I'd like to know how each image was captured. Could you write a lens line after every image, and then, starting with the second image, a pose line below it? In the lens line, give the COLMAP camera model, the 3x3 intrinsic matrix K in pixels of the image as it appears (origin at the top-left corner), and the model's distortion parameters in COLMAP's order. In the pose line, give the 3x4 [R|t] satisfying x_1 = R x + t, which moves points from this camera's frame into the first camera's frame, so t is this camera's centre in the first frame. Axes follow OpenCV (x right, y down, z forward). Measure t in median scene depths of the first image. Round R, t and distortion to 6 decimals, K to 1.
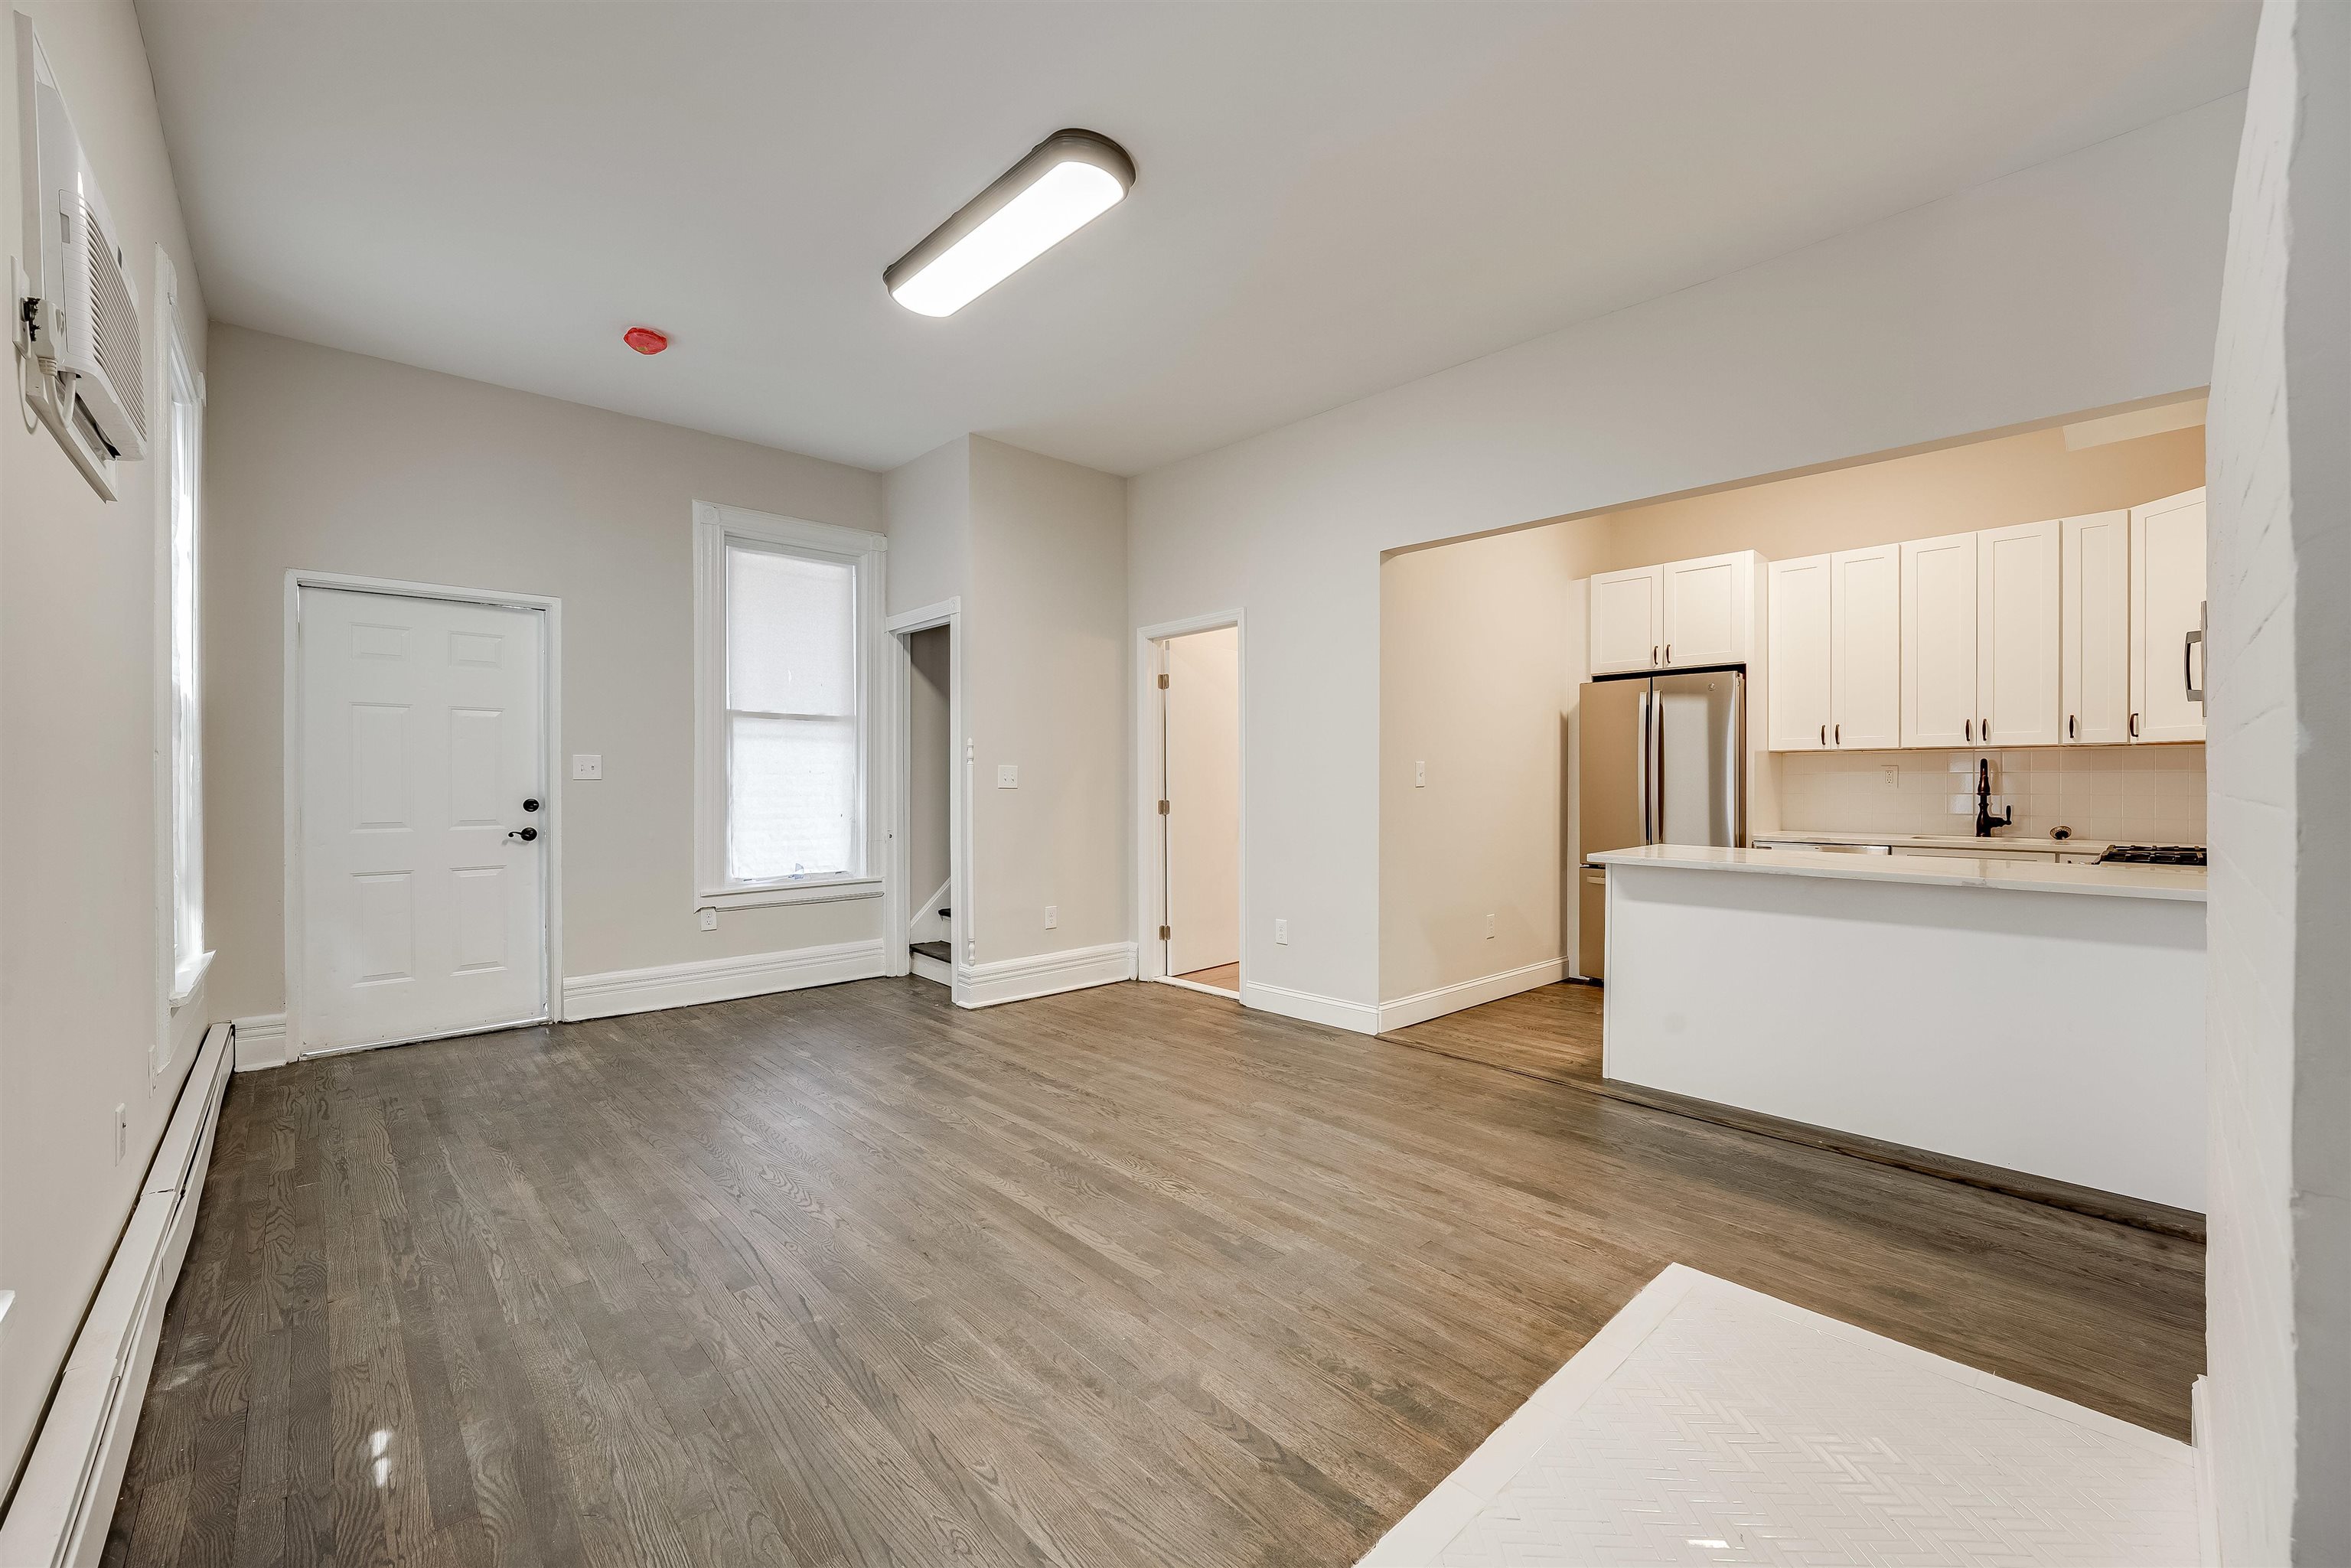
lens RADIAL K [[935.9, 0, 1175.5], [0, 935.9, 784.0], [0, 0, 1]] dist [-0.010317, -0.000002]
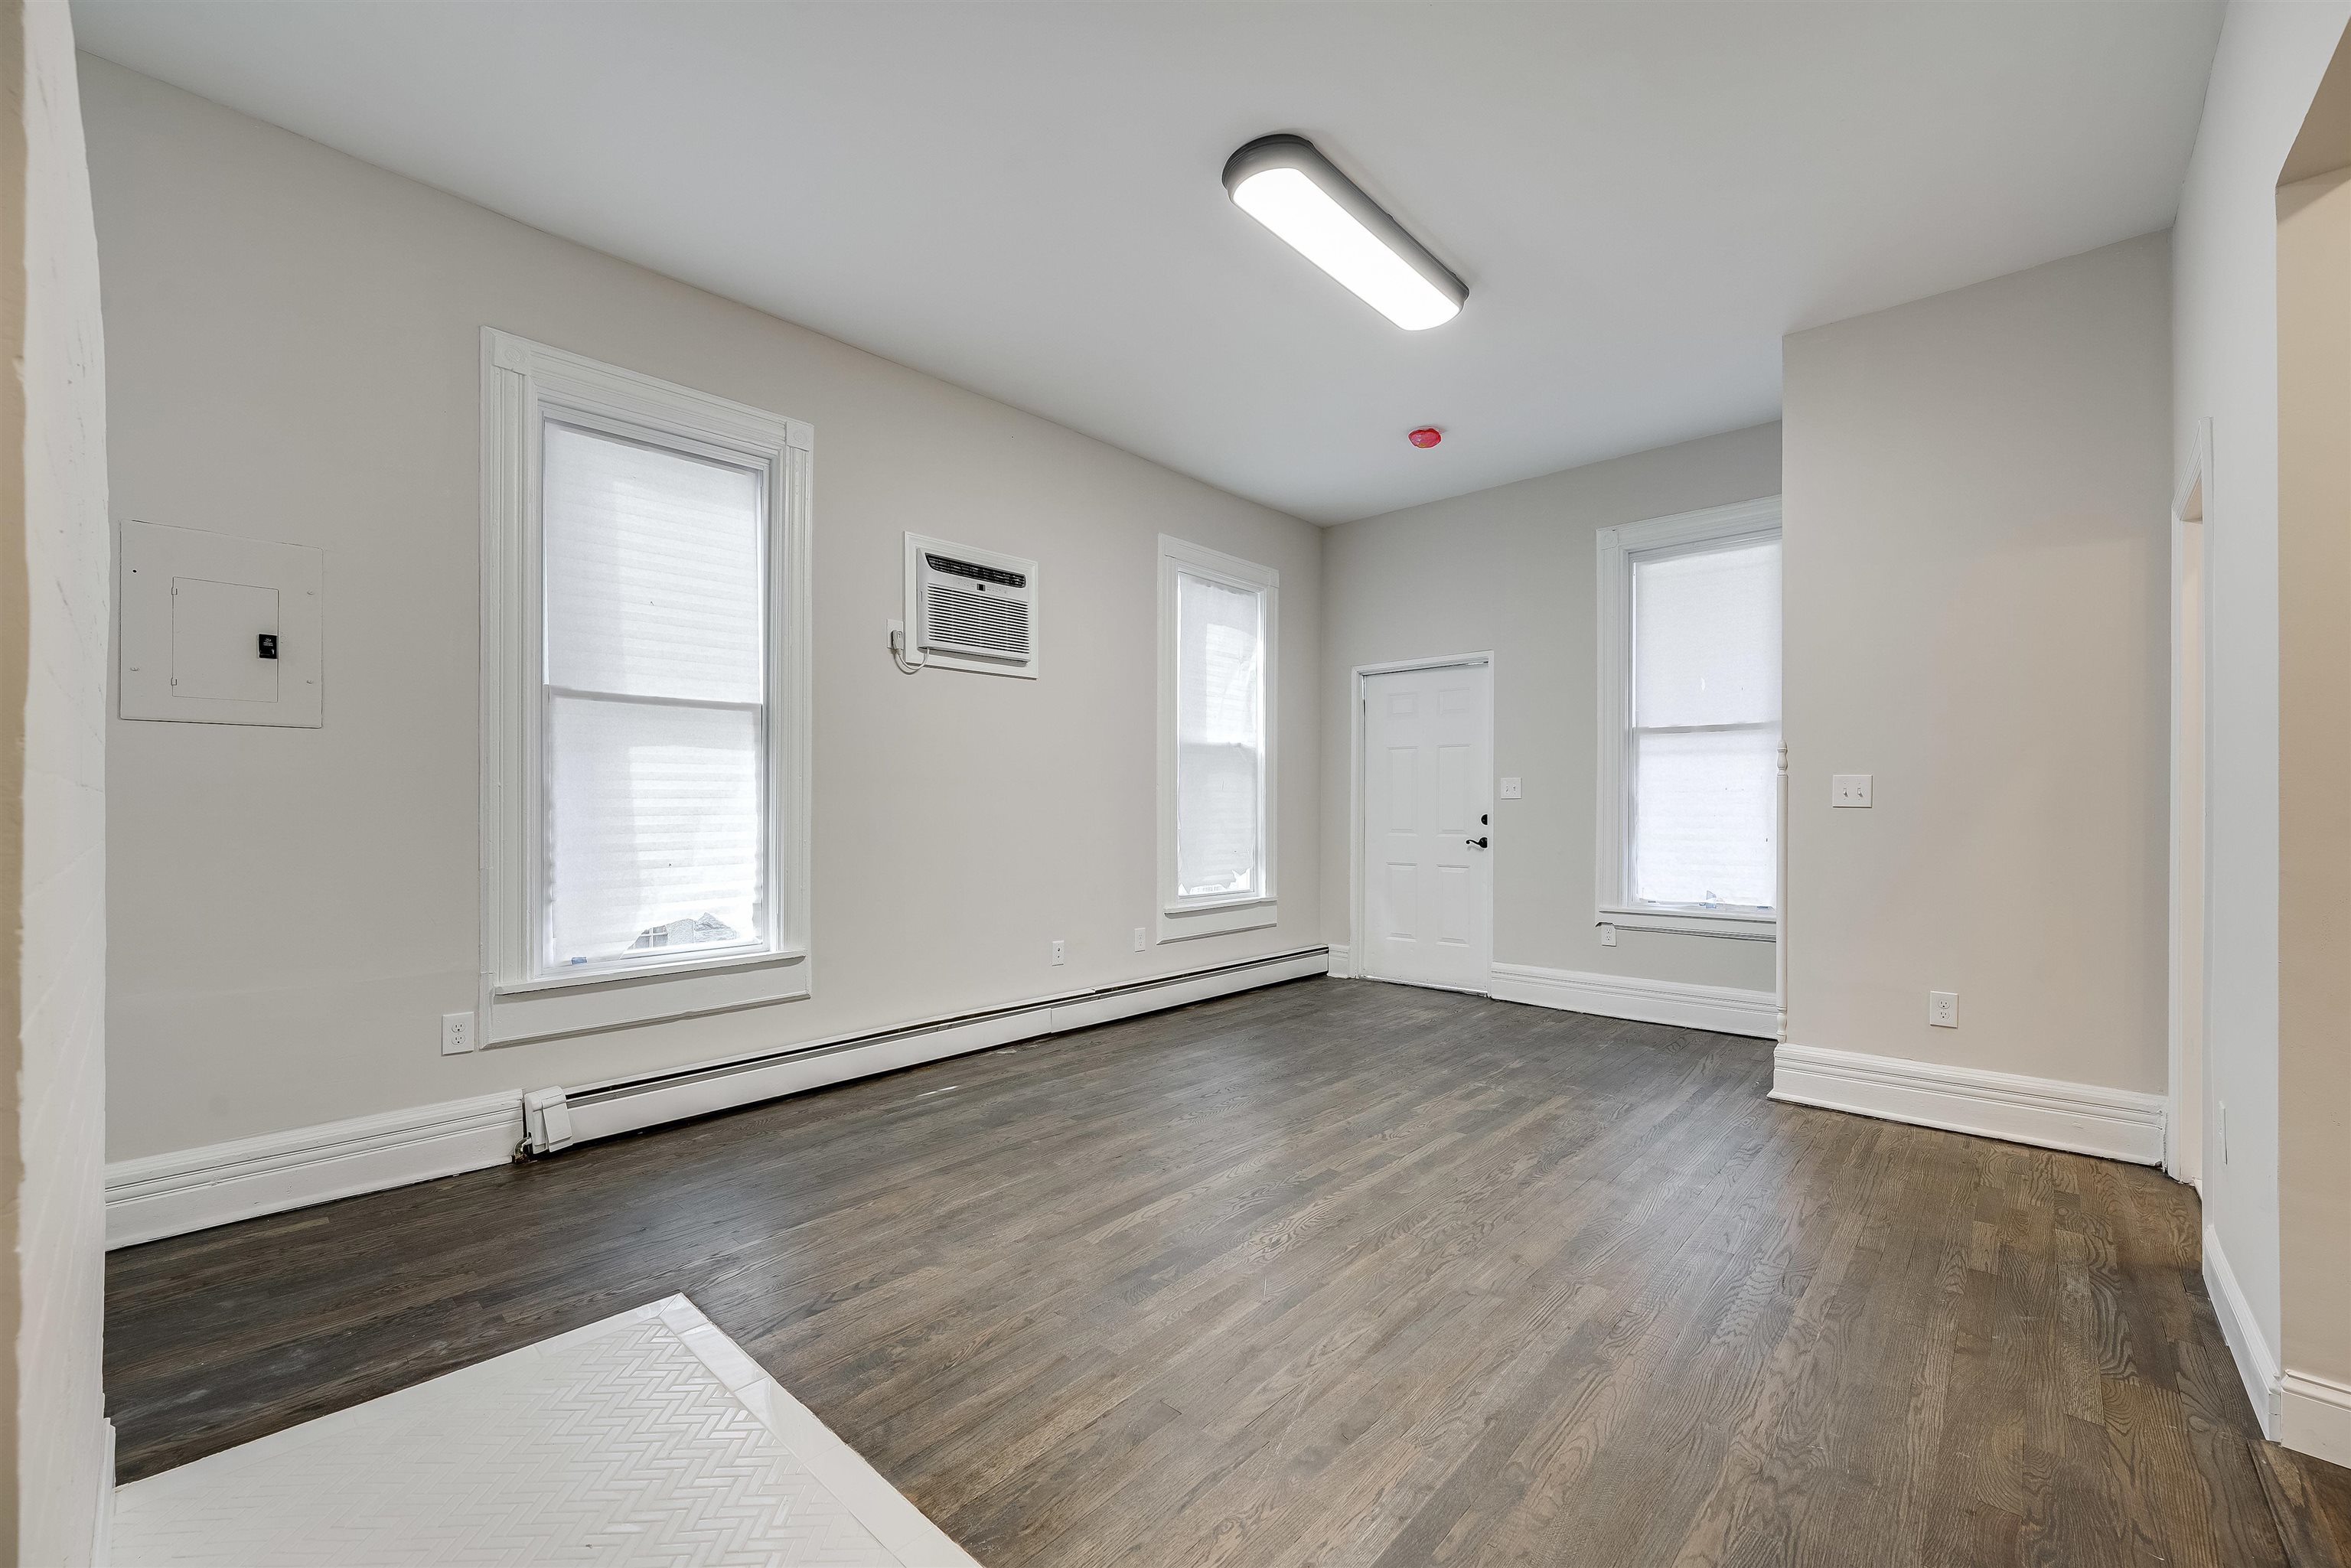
lens RADIAL K [[939.1, 0, 1188.6], [0, 939.1, 805.5], [0, 0, 1]] dist [-0.012944, -0.000141]
pose [[0.089001, -0.000143, -0.996031, 0.599662], [-0.004212, 0.999991, -0.000520, 0.007051], [0.996023, 0.004242, 0.089000, 0.559819]]
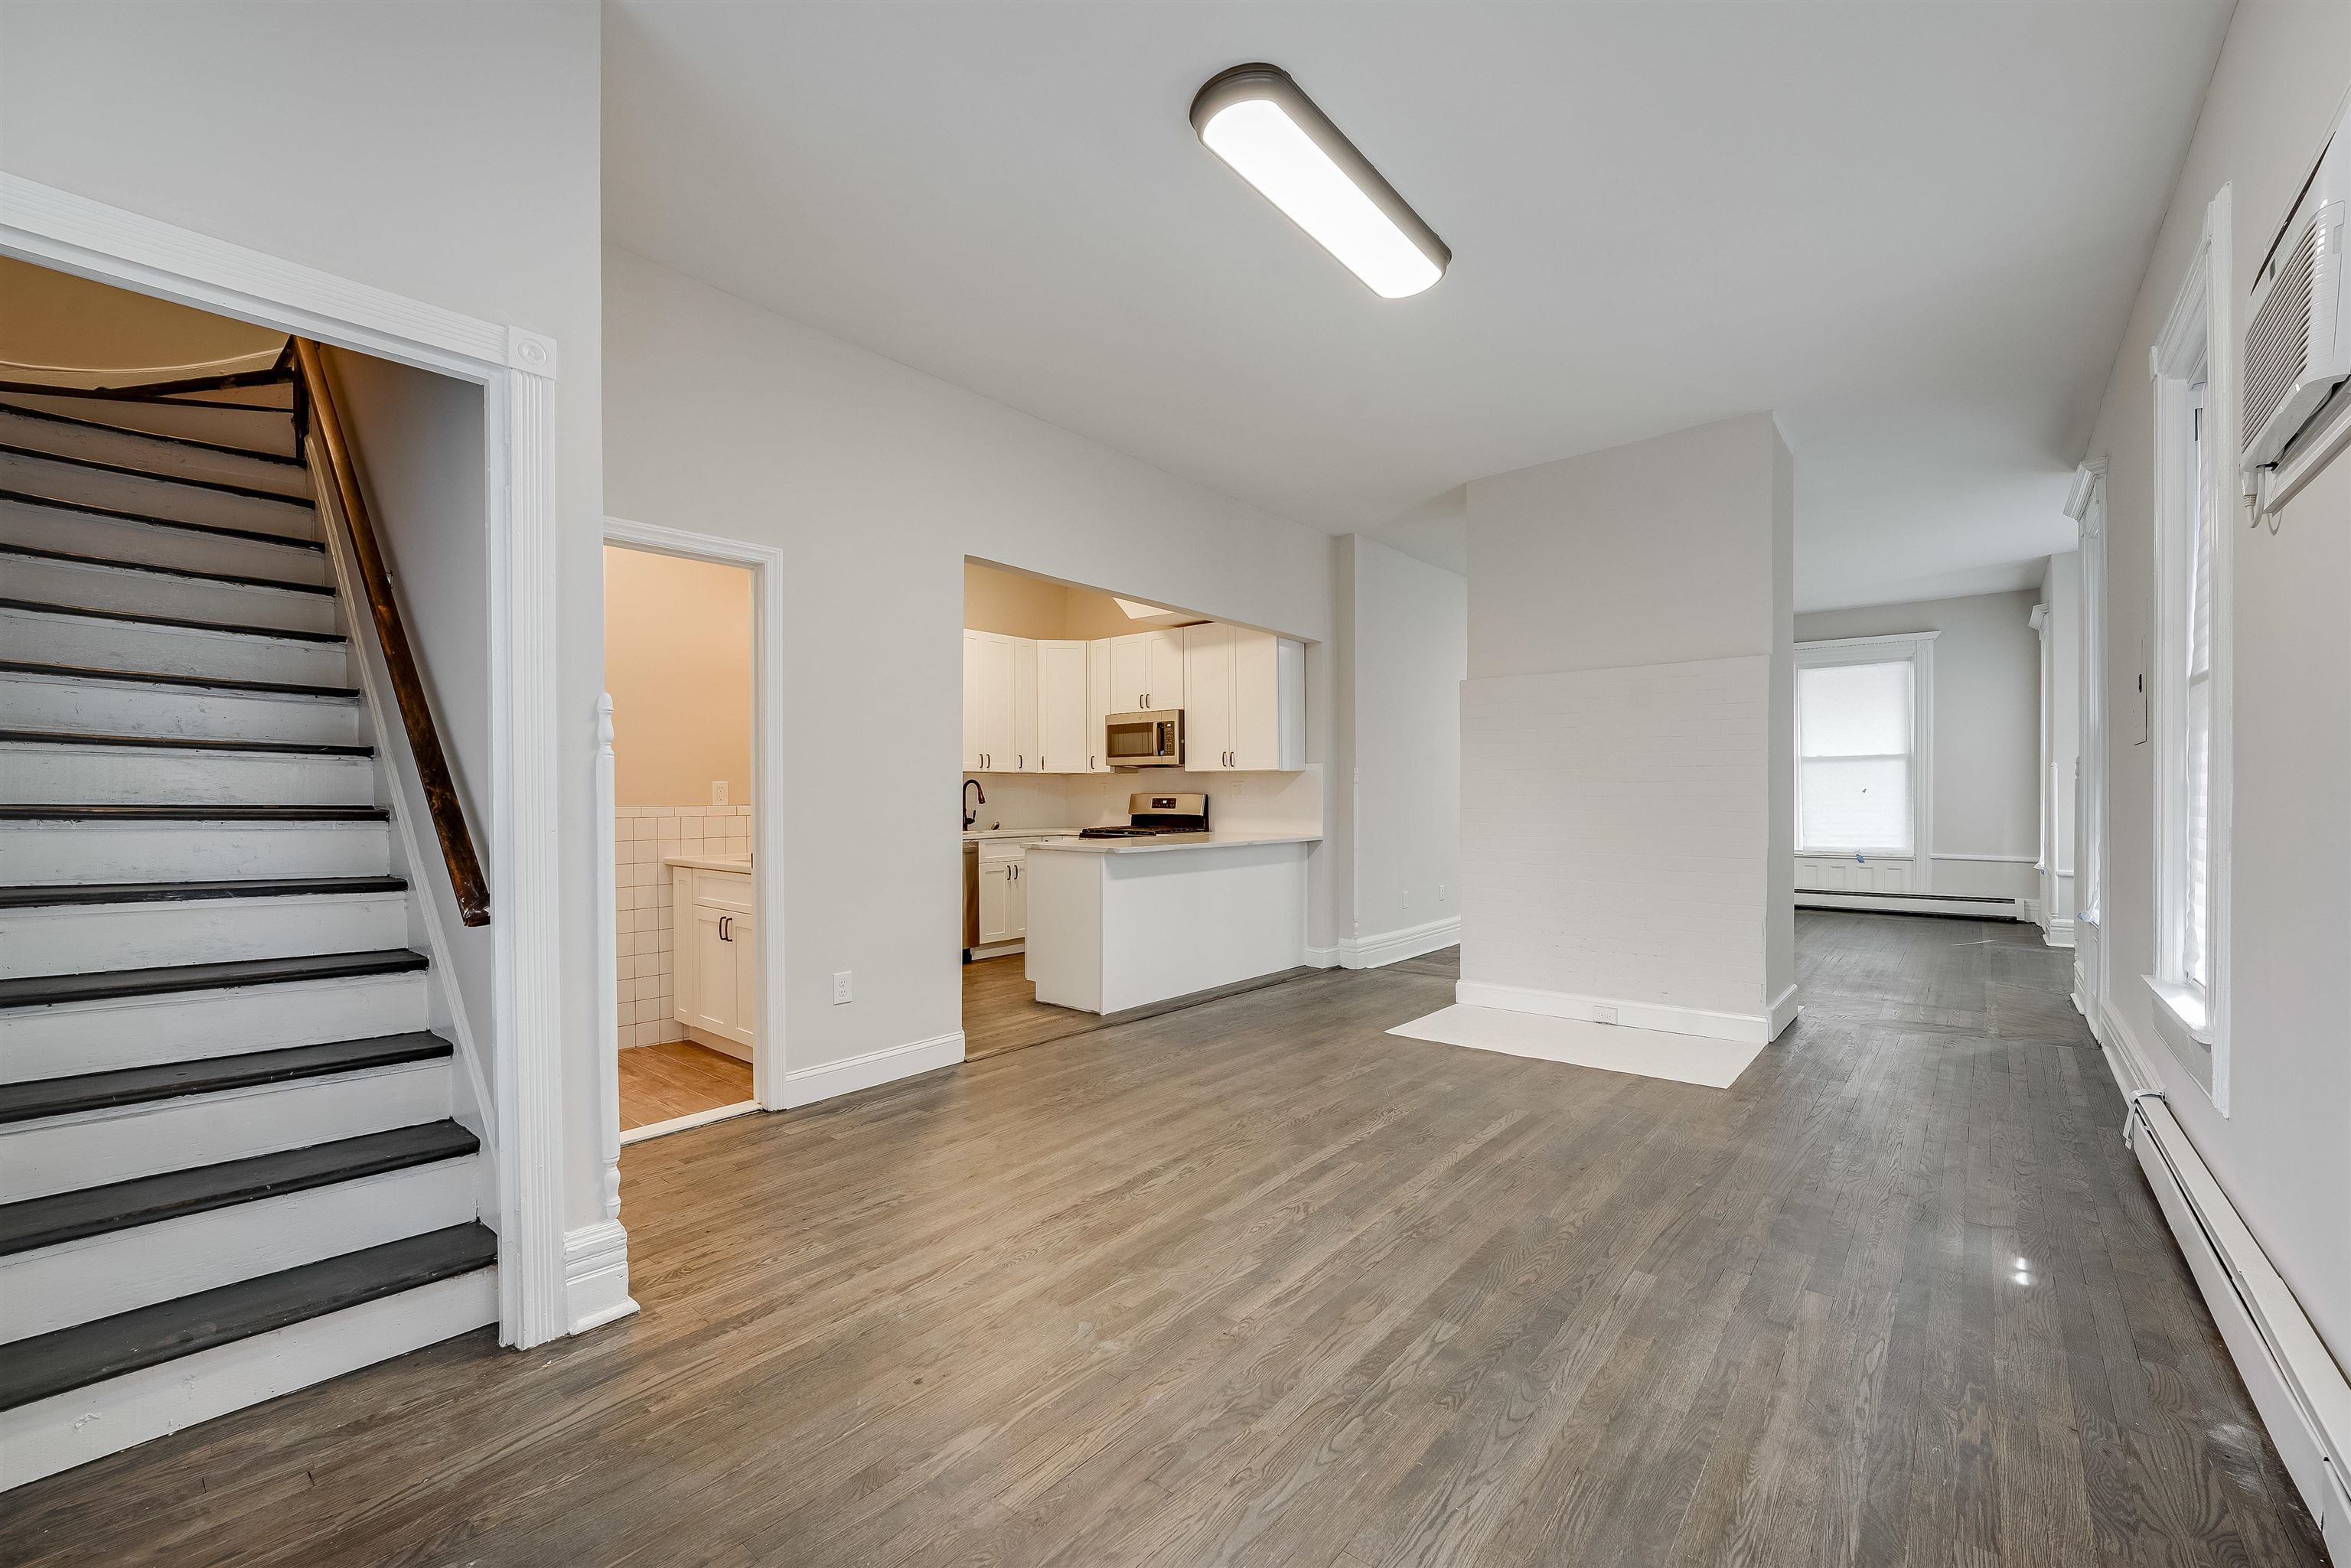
lens RADIAL K [[964.5, 0, 1181.9], [0, 964.5, 800.3], [0, 0, 1]] dist [-0.008246, 0.000263]
pose [[-0.126460, -0.006137, 0.991953, -0.848396], [0.005997, 0.999958, 0.006951, -0.002768], [-0.991954, 0.006828, -0.126417, 0.970487]]
